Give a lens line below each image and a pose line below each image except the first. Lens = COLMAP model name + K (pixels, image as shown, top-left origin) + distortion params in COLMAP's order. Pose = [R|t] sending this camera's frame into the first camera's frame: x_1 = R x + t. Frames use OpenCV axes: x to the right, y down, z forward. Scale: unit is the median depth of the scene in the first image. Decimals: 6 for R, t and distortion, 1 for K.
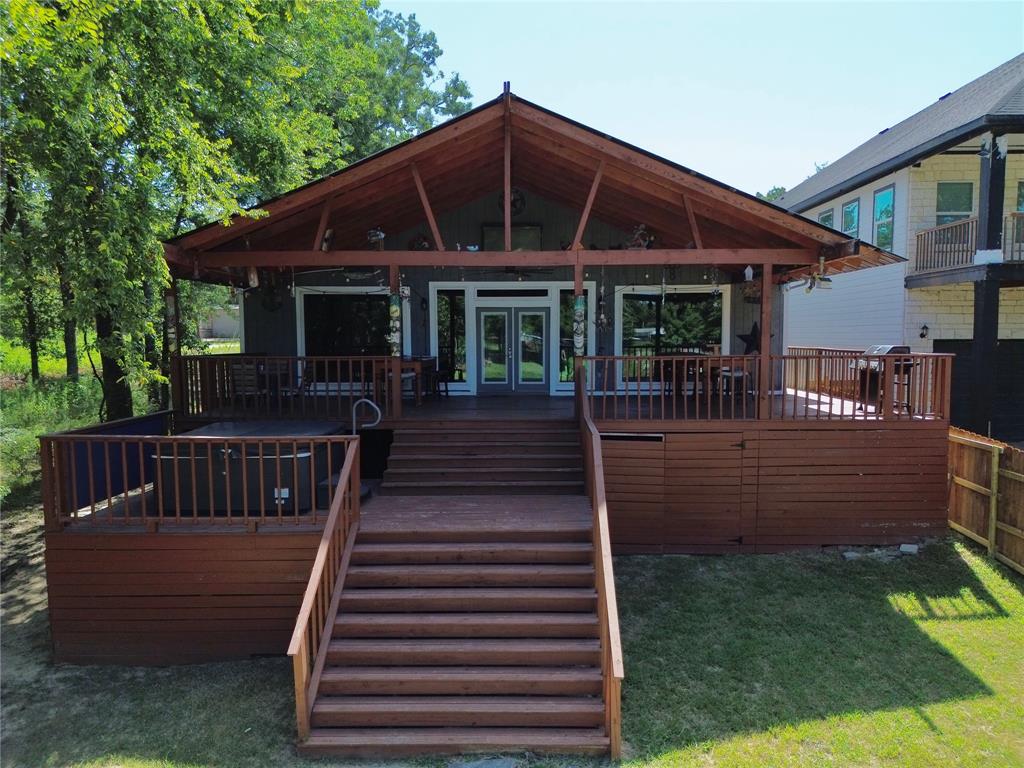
lens RADIAL K [[660.0, 0, 512.0], [0, 660.0, 384.0], [0, 0, 1]] dist [0.004275, 0.000567]
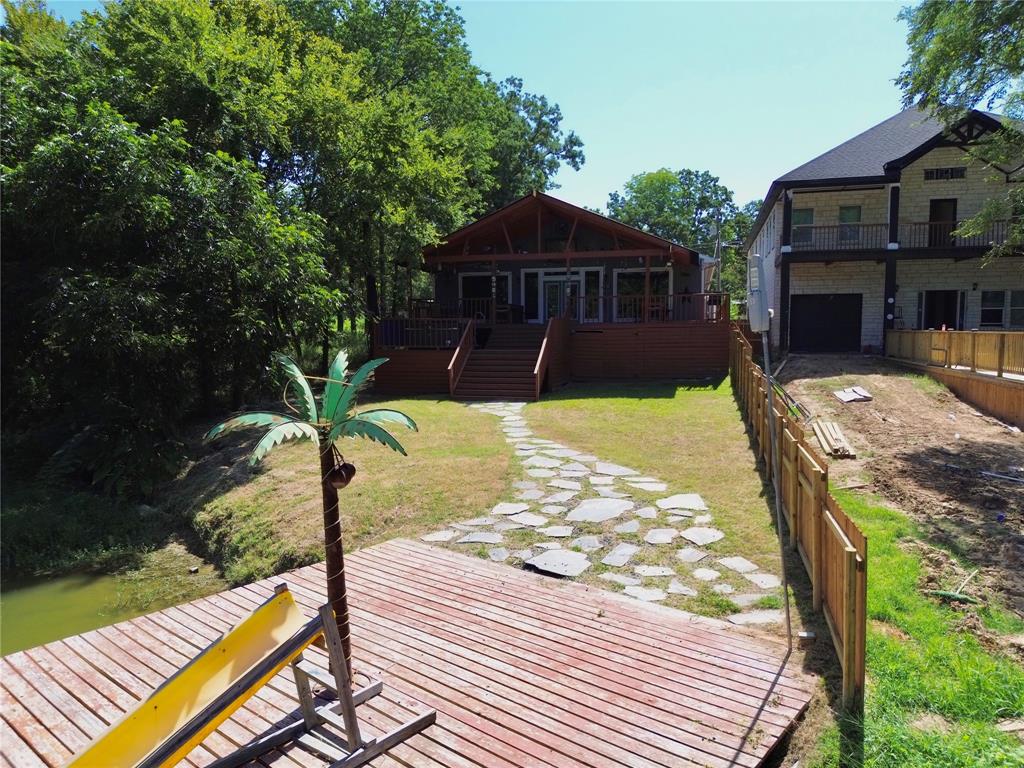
lens RADIAL K [[720.5, 0, 512.0], [0, 720.5, 384.0], [0, 0, 1]] dist [-0.001044, -0.000240]
pose [[0.965466, 0.019974, -0.259761, 0.426025], [-0.024479, 0.999601, -0.014121, 0.228274], [0.259375, 0.019993, 0.965570, -1.123362]]
